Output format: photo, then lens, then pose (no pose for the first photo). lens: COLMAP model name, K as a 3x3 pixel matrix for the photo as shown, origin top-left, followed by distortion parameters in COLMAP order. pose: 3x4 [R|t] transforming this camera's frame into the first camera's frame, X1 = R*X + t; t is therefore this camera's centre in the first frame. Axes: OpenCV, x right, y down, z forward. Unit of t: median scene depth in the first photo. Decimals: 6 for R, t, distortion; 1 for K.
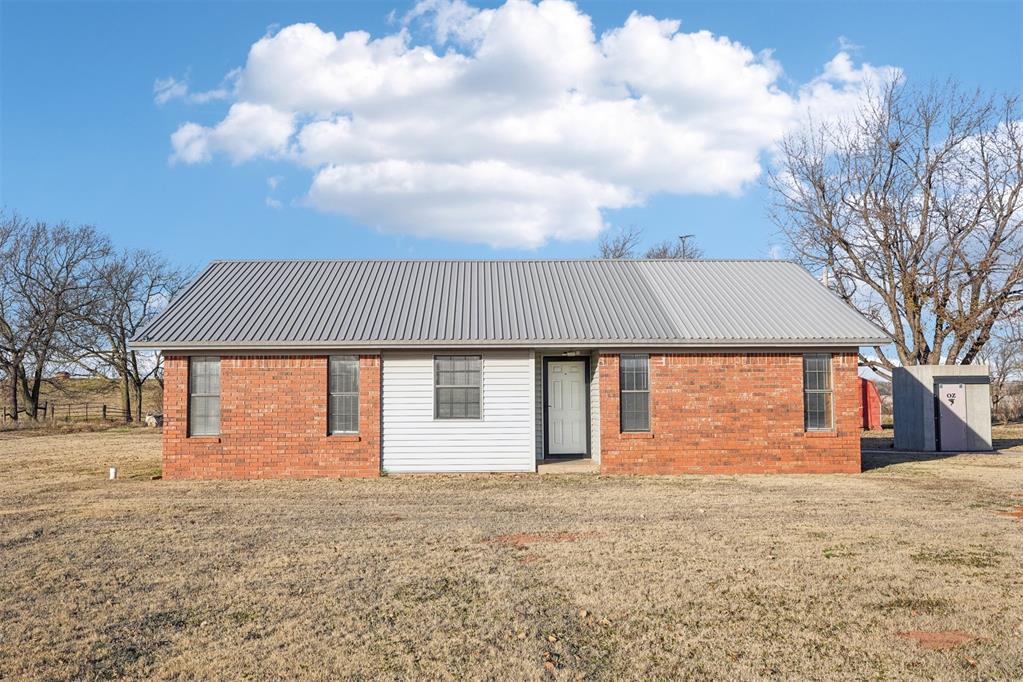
lens RADIAL K [[664.7, 0, 511.5], [0, 664.7, 341.0], [0, 0, 1]] dist [-0.043955, 0.002727]
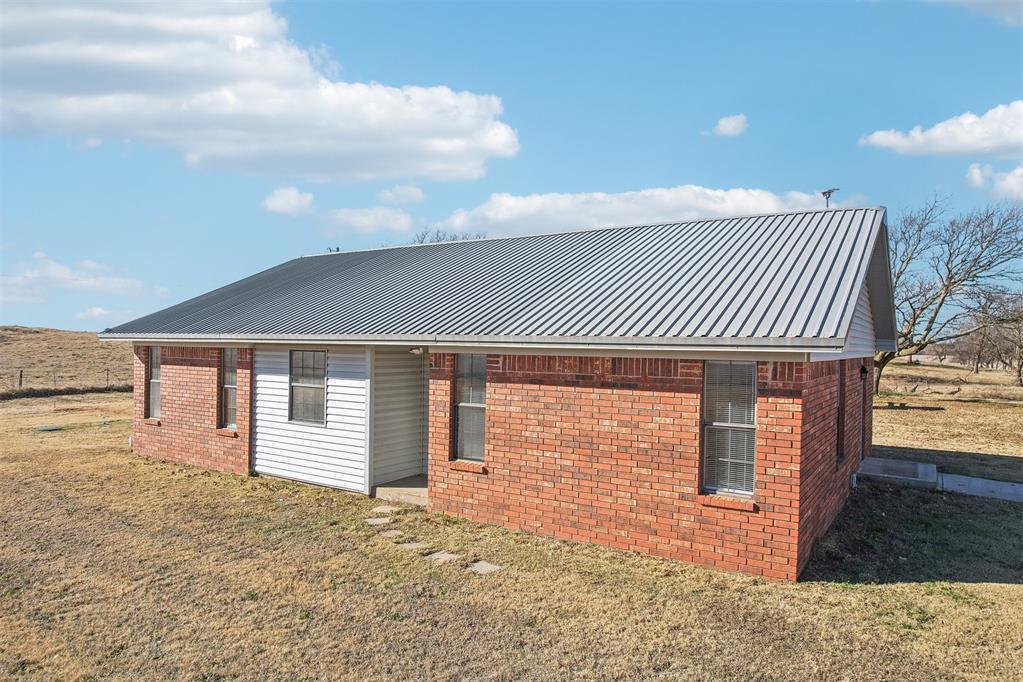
lens RADIAL K [[664.7, 0, 511.5], [0, 664.7, 341.0], [0, 0, 1]] dist [-0.043955, 0.002727]
pose [[0.844333, 0.018252, -0.535509, 0.619679], [-0.016769, 0.999830, 0.007639, -0.002119], [0.535557, 0.002530, 0.844495, 0.404576]]
